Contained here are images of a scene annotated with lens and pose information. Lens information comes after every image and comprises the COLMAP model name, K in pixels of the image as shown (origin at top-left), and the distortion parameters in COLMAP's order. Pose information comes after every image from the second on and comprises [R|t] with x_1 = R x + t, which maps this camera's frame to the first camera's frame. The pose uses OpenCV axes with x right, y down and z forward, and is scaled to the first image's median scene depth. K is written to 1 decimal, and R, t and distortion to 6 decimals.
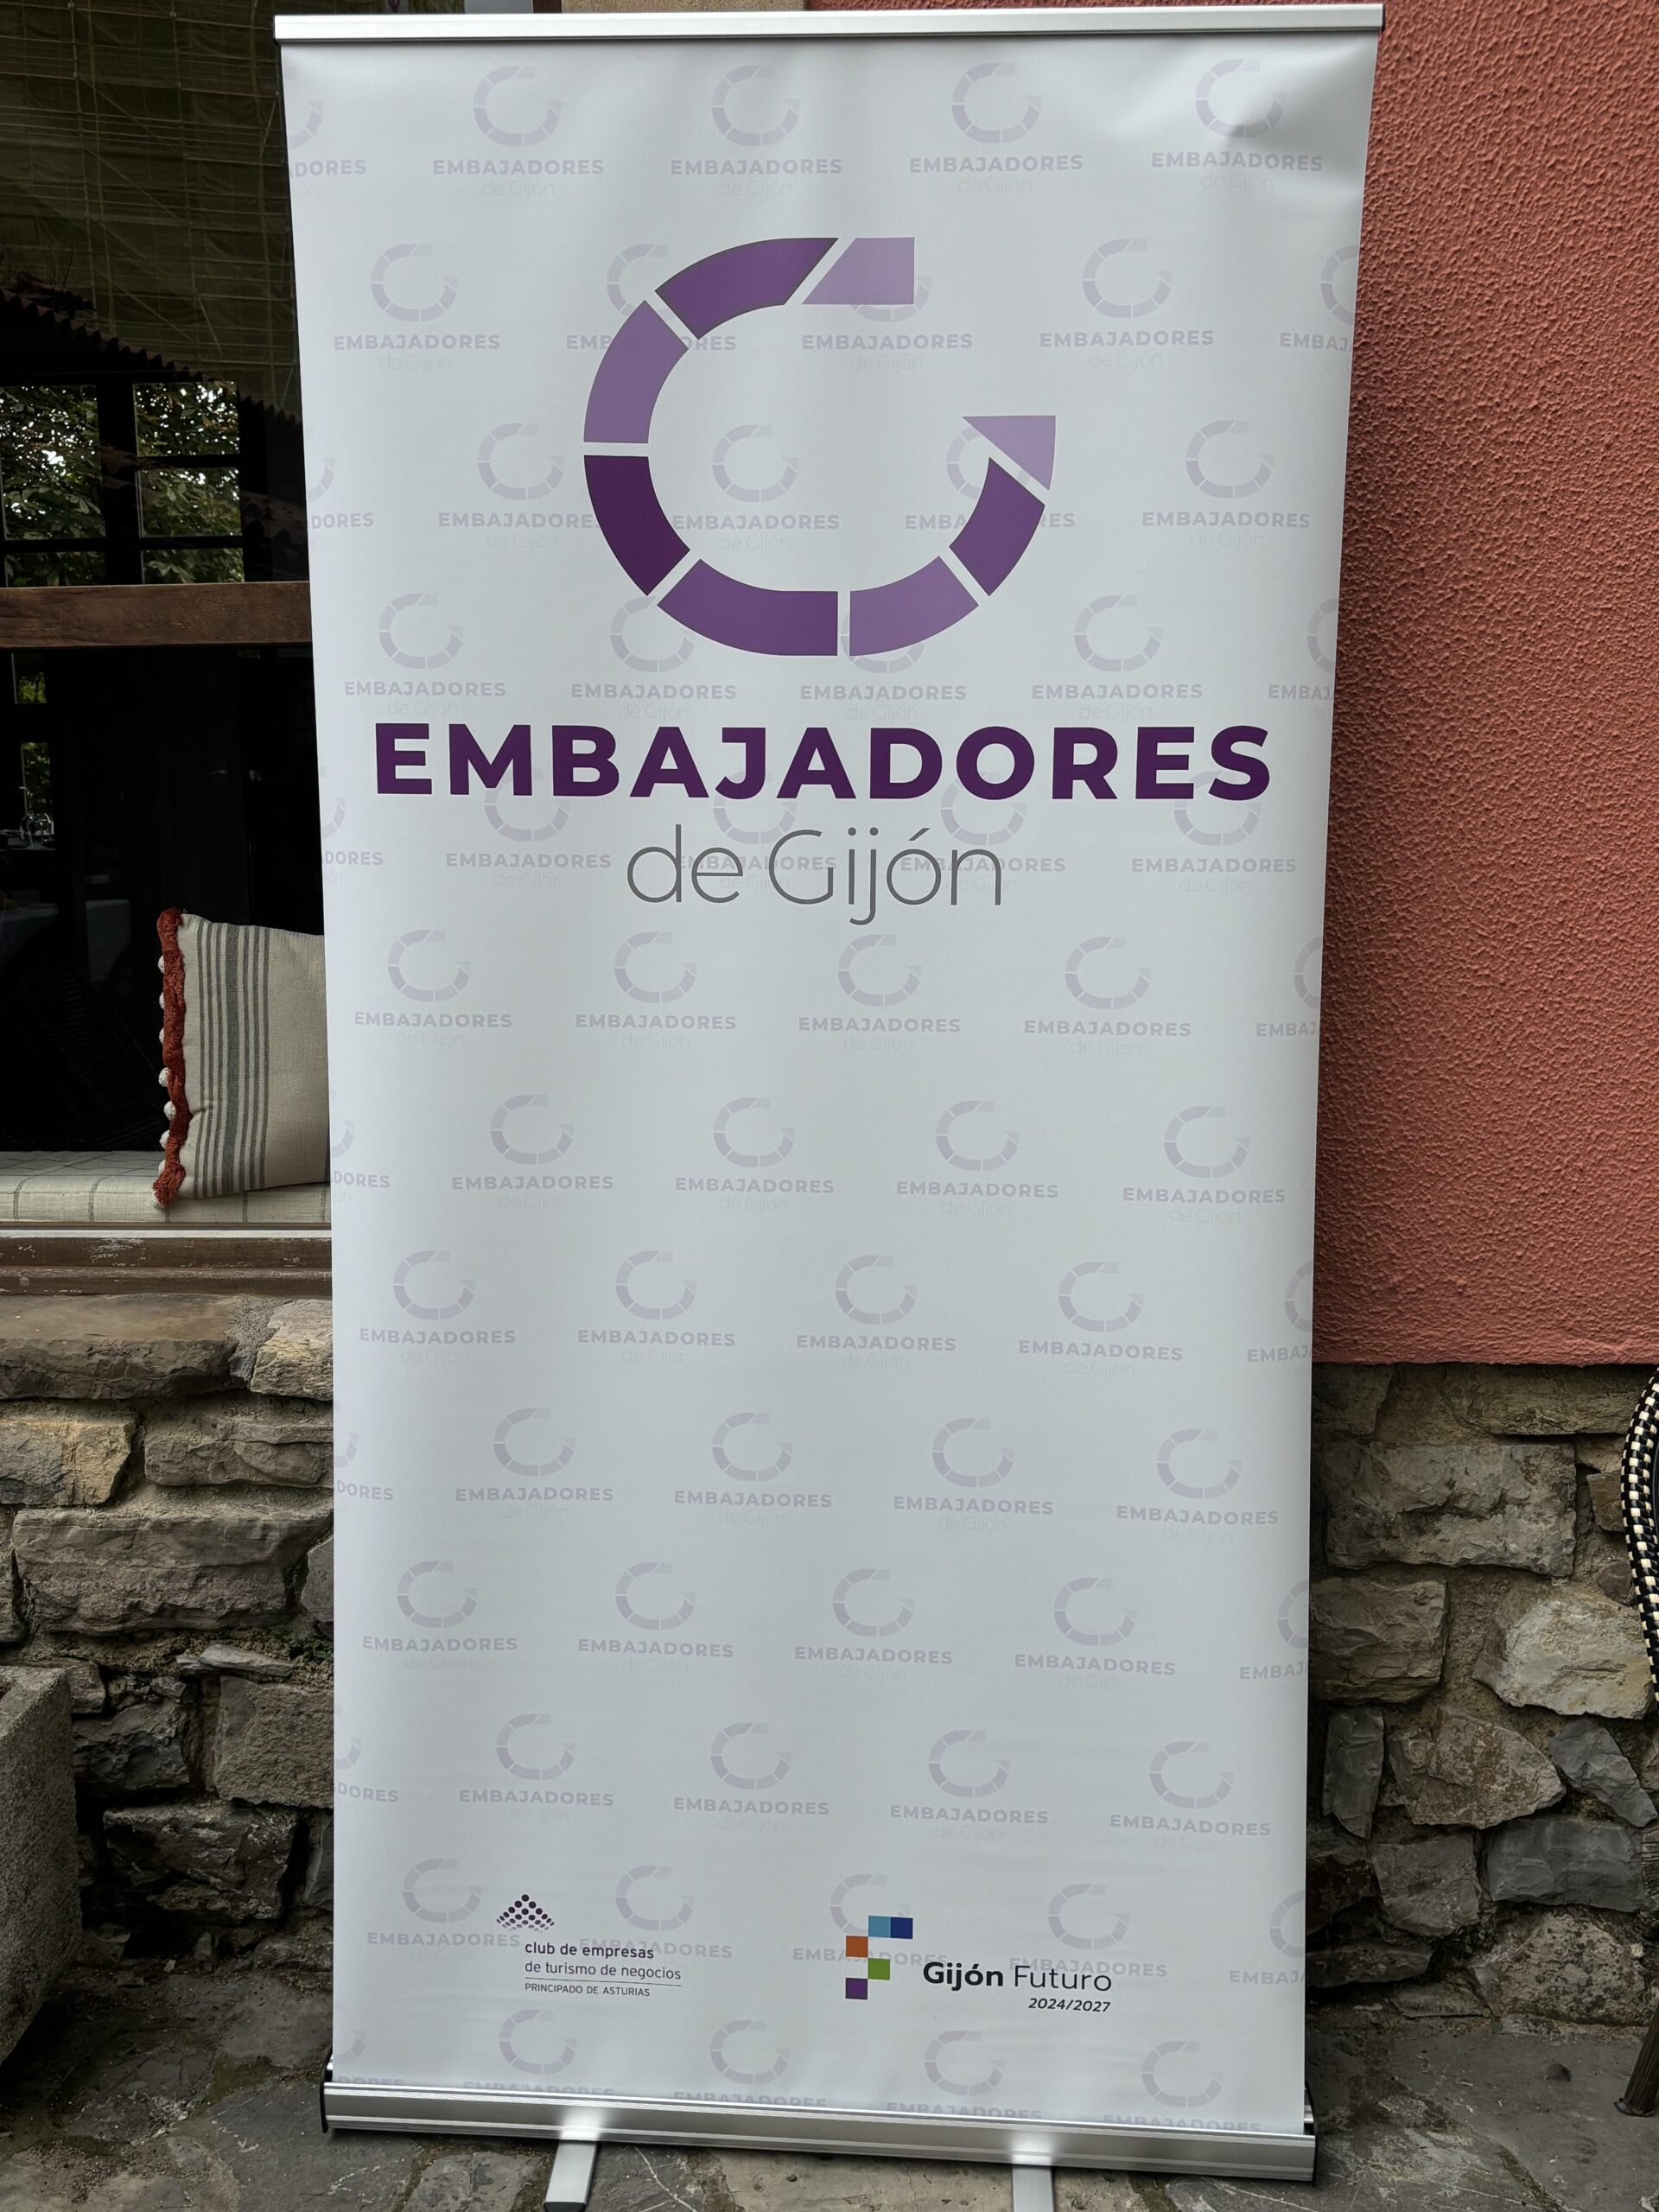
lens RADIAL K [[2120.7, 0, 820.9], [0, 2120.7, 1092.7], [0, 0, 1]] dist [0.140505, -0.377523]
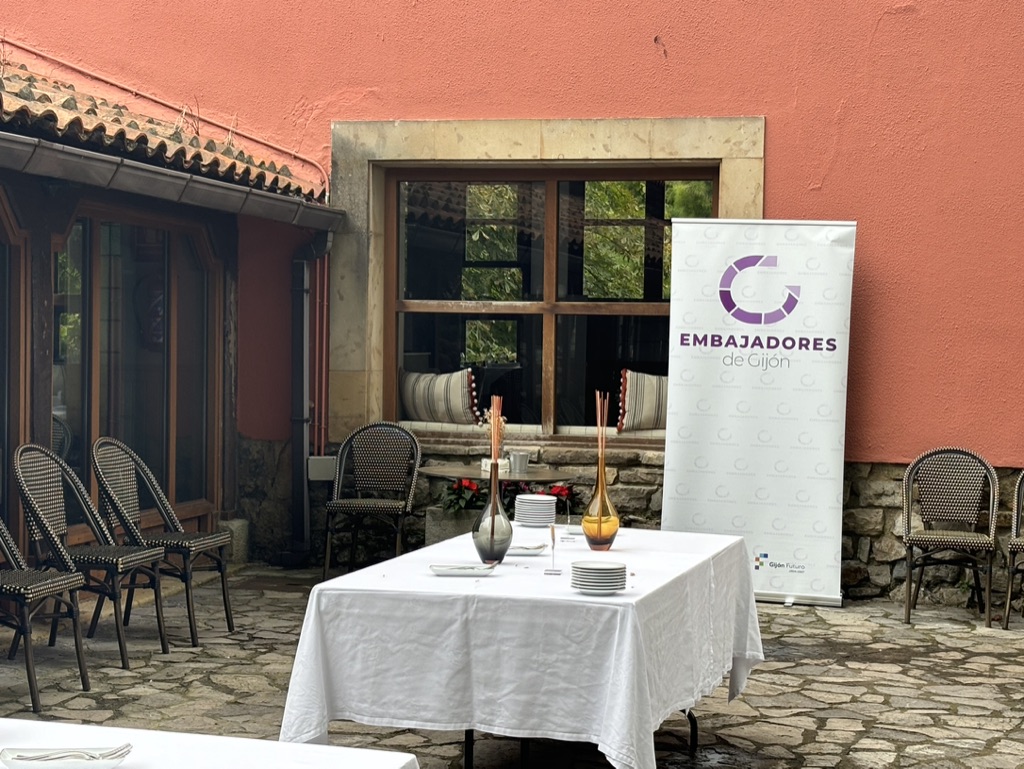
lens RADIAL K [[2000.9, 0, 512.0], [0, 2000.9, 384.5], [0, 0, 1]] dist [0.225273, -0.171463]
pose [[0.983644, 0.034316, -0.176826, 0.288364], [-0.056279, 0.991089, -0.120732, 0.606287], [0.171107, 0.128708, 0.976809, -4.099145]]
